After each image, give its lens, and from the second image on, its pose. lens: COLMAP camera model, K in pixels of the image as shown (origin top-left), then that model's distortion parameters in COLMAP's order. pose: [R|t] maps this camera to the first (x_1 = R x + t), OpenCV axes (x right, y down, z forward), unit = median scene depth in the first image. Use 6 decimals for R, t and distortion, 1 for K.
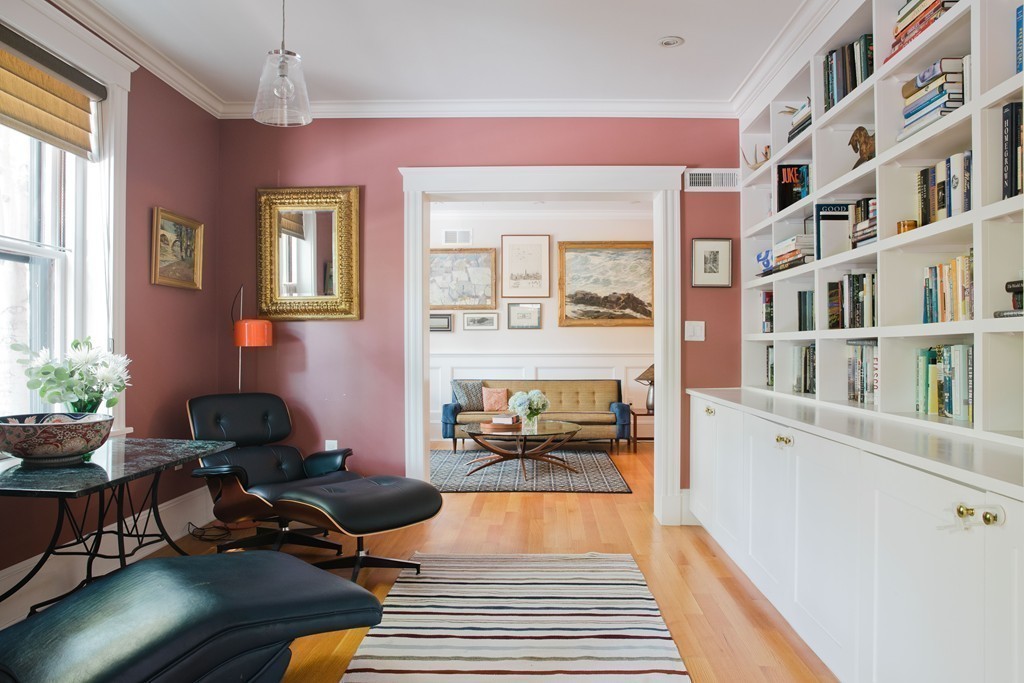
lens RADIAL K [[719.3, 0, 512.0], [0, 719.3, 341.5], [0, 0, 1]] dist [0.001170, 0.001846]
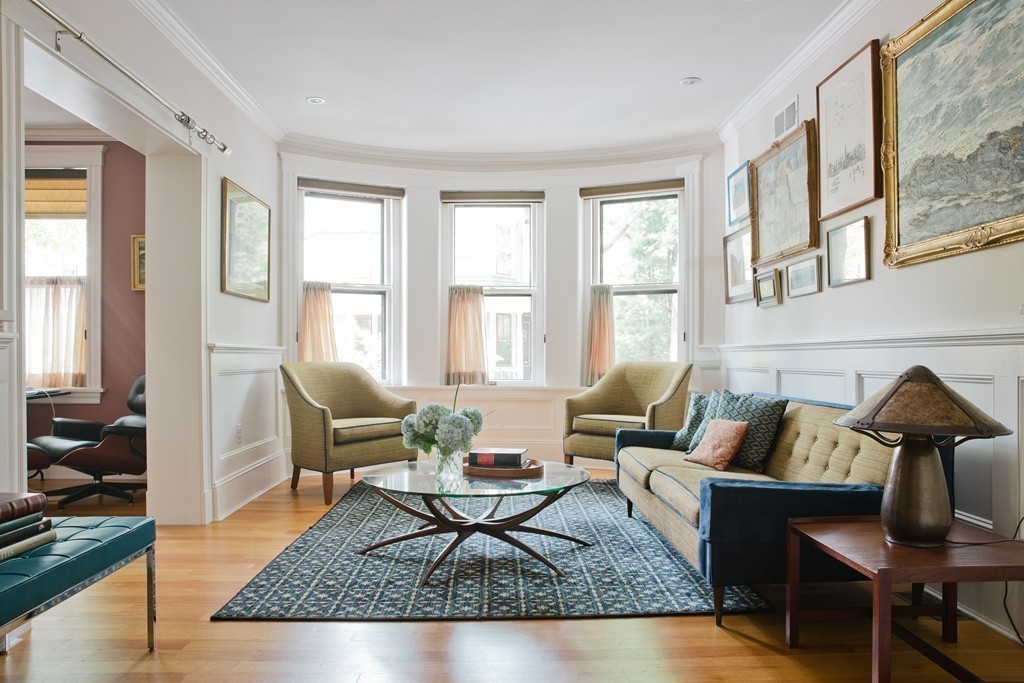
lens RADIAL K [[719.3, 0, 512.0], [0, 719.3, 341.5], [0, 0, 1]] dist [0.001170, 0.001846]
pose [[0.061688, -0.025530, -0.997769, 0.431453], [0.010037, 0.999638, -0.024958, 0.025685], [0.998045, -0.008475, 0.061922, 0.777412]]
